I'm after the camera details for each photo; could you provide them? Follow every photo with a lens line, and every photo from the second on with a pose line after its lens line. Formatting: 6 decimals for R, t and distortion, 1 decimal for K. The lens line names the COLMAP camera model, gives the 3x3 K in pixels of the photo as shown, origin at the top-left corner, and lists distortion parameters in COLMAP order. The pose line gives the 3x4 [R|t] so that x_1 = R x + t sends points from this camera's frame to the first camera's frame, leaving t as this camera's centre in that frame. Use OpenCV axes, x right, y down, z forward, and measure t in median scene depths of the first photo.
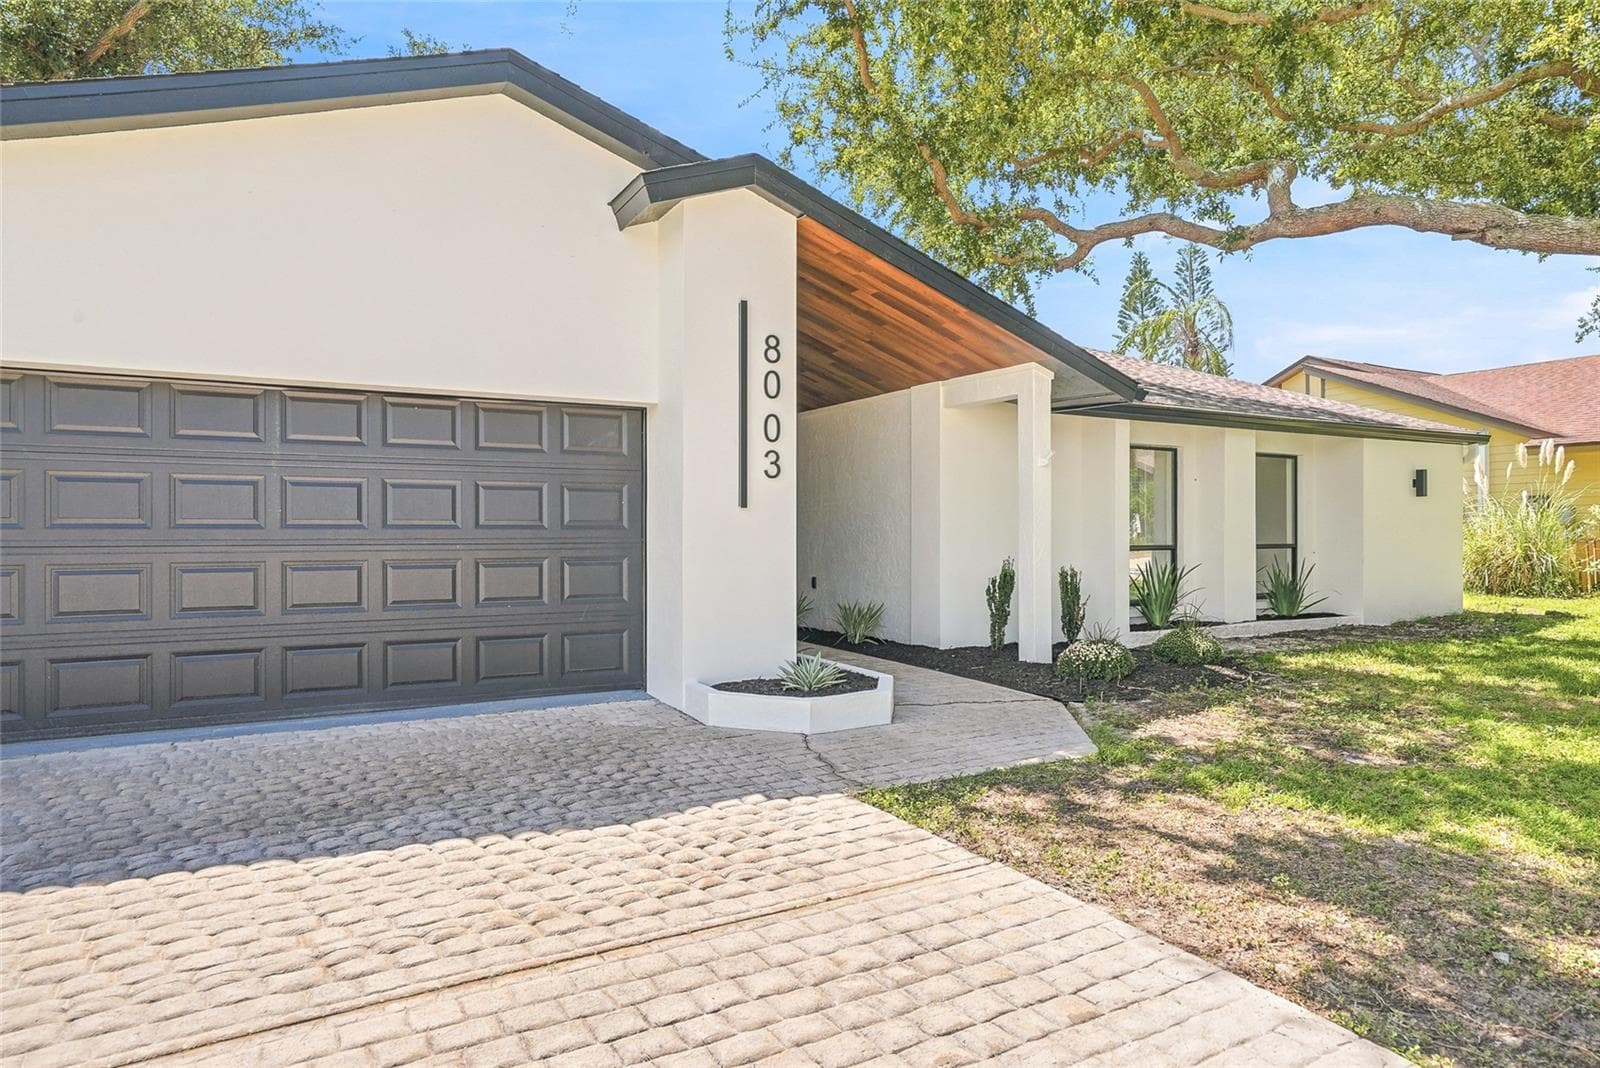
lens RADIAL K [[723.0, 0, 800.9], [0, 723.0, 540.1], [0, 0, 1]] dist [-0.000261, -0.000165]
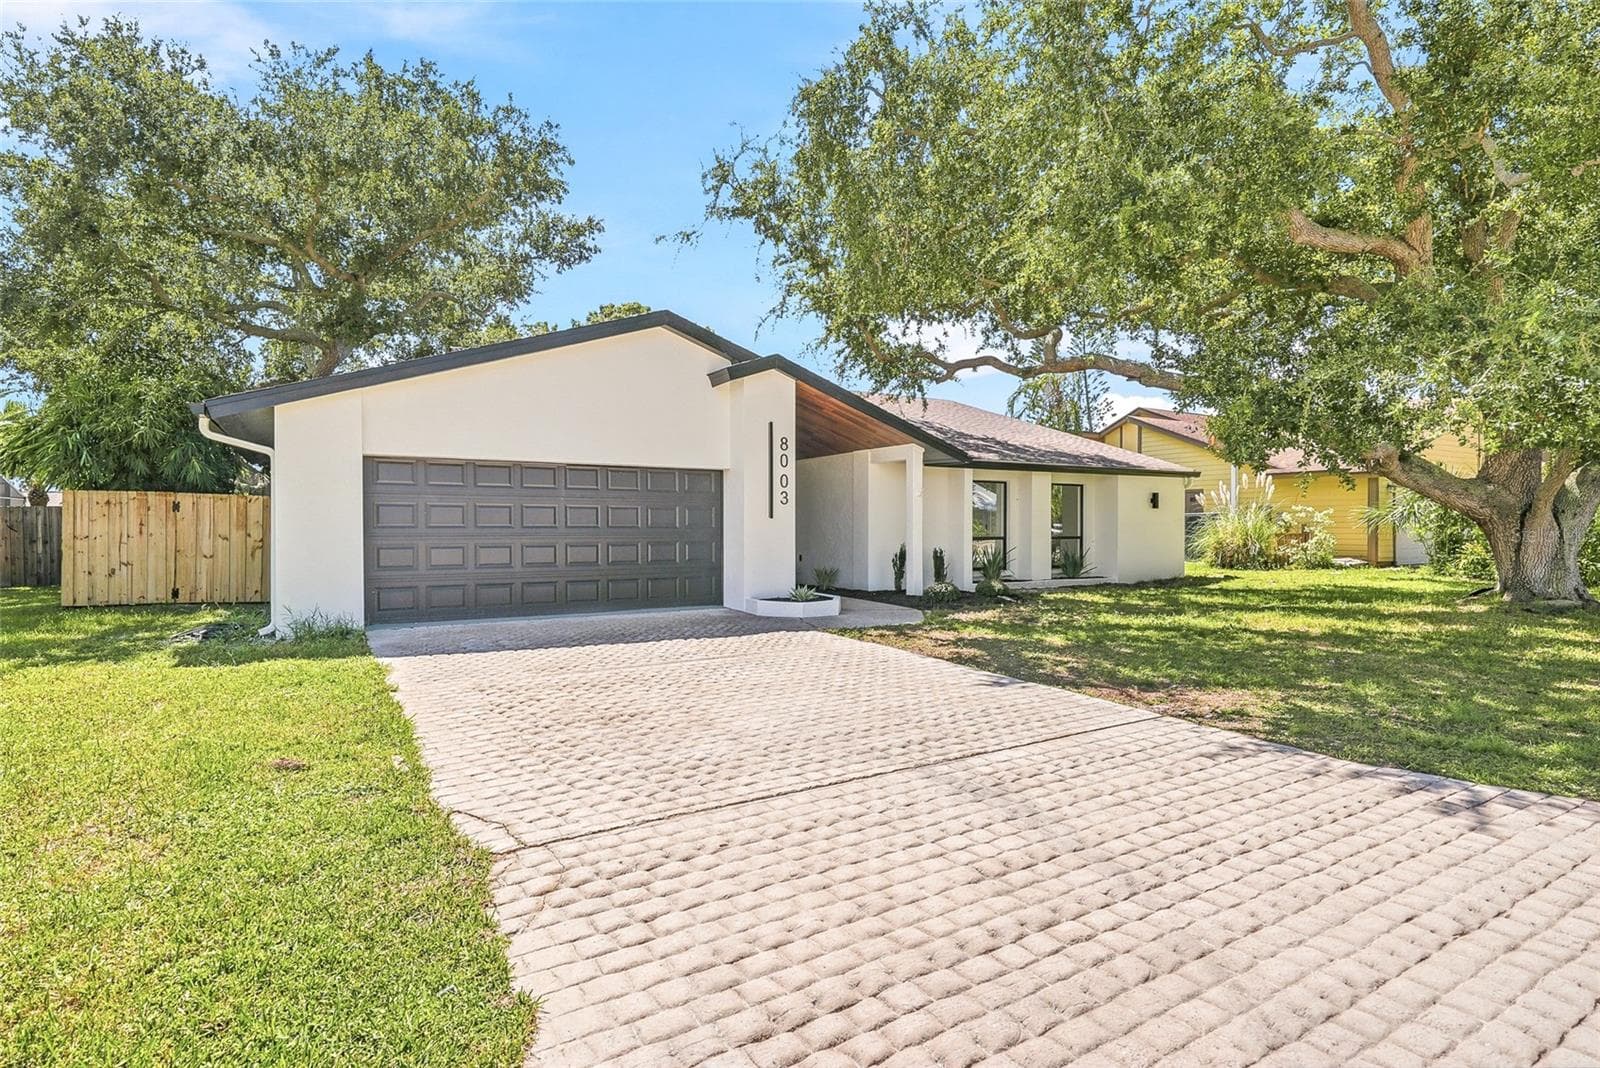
lens RADIAL K [[723.0, 0, 800.9], [0, 723.0, 540.1], [0, 0, 1]] dist [-0.000261, -0.000165]
pose [[0.999139, 0.001951, 0.041451, -0.067182], [-0.002379, 0.999944, 0.010290, -0.002292], [-0.041429, -0.010379, 0.999088, -0.966453]]
